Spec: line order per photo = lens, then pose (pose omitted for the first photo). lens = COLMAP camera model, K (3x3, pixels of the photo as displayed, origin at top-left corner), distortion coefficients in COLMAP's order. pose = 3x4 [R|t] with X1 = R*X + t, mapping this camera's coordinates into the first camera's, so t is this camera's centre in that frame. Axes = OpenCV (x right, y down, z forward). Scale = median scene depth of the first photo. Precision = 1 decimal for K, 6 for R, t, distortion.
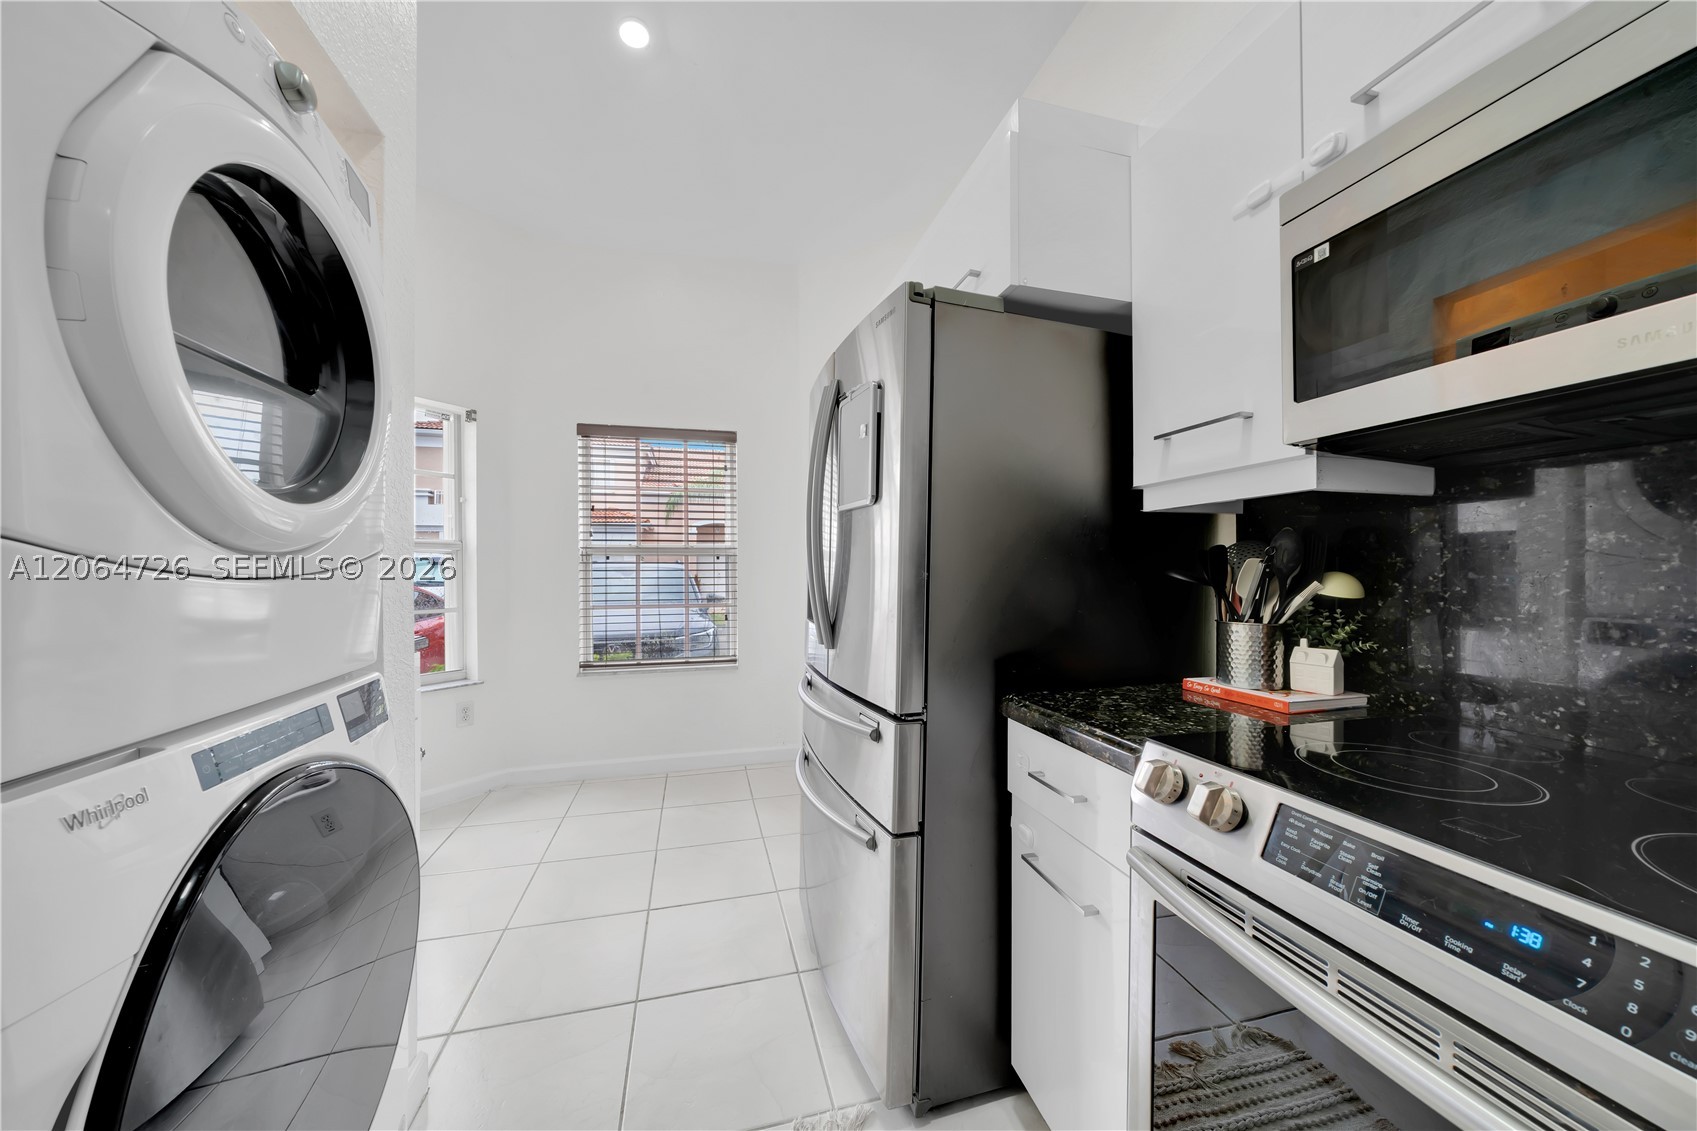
lens RADIAL K [[588.4, 0, 849.1], [0, 588.4, 560.4], [0, 0, 1]] dist [-0.005239, 0.000020]
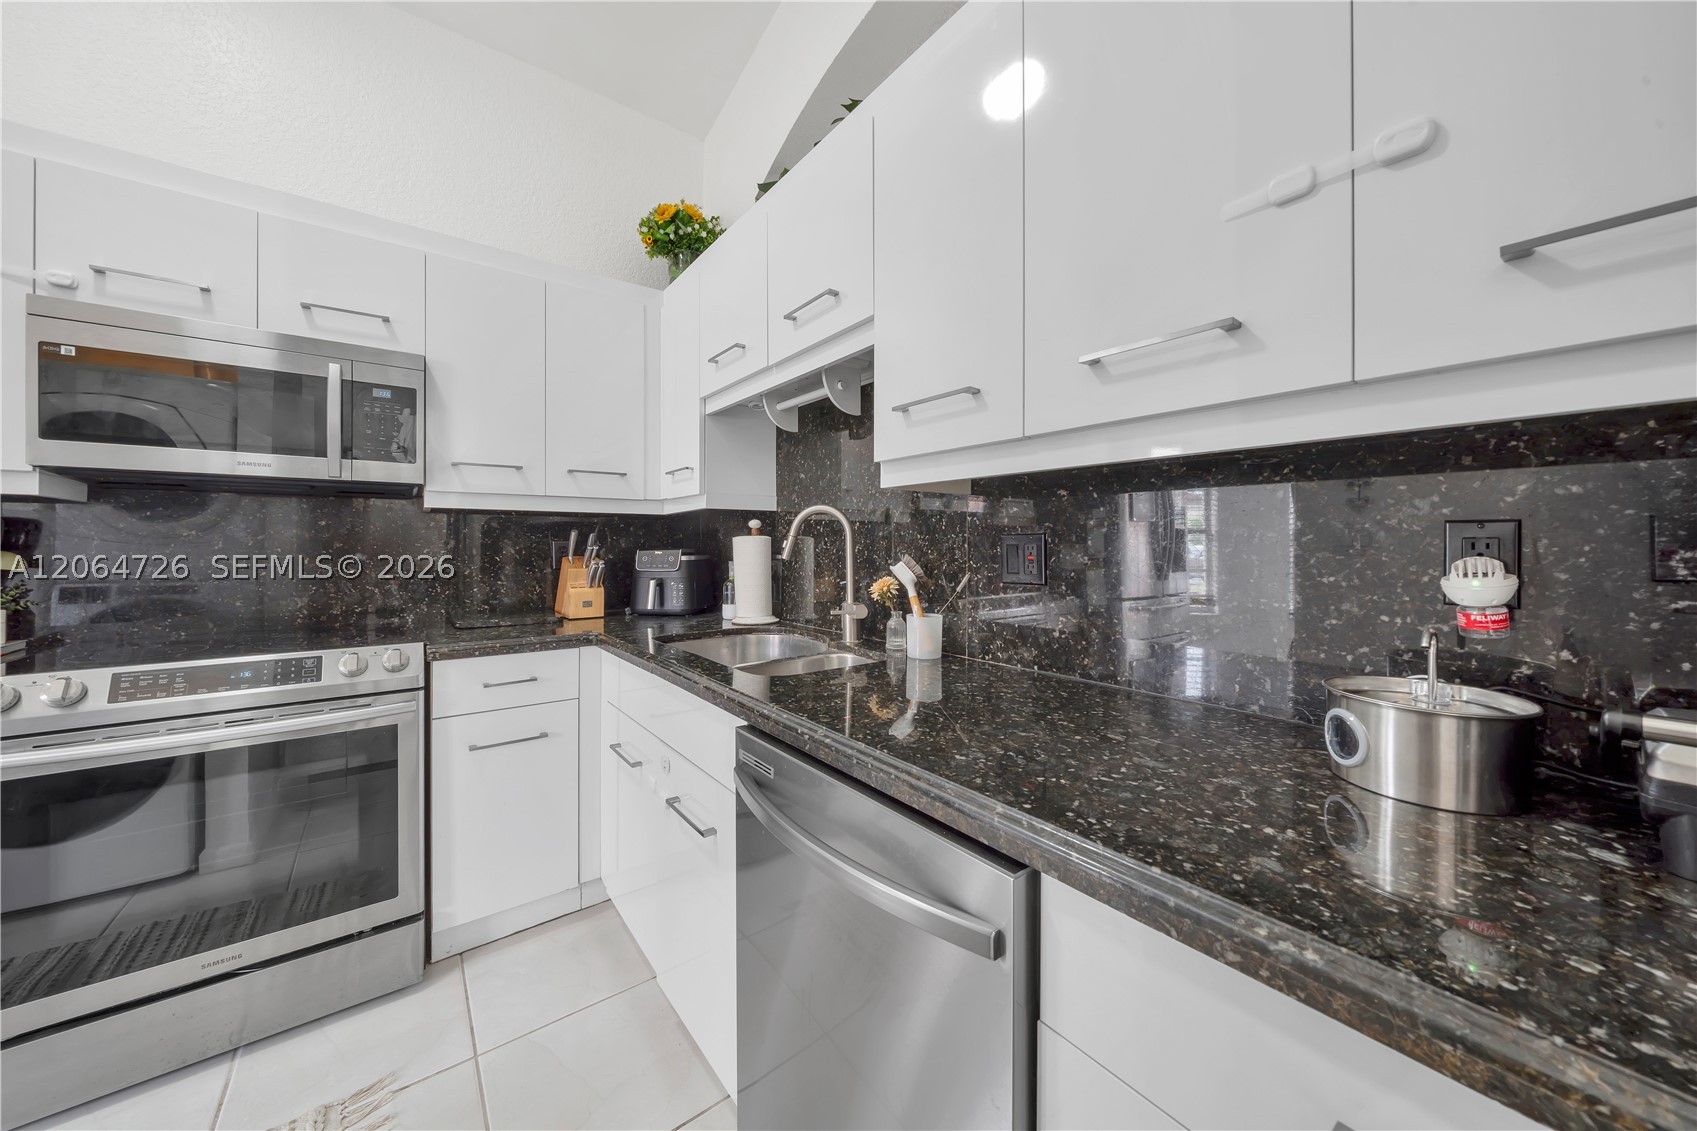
lens RADIAL K [[588.4, 0, 849.1], [0, 588.4, 560.4], [0, 0, 1]] dist [-0.005239, 0.000020]
pose [[-0.388540, -0.021354, 0.921184, -1.868362], [-0.009522, 0.999771, 0.019159, -0.006355], [-0.921382, -0.001328, -0.388655, -0.431482]]
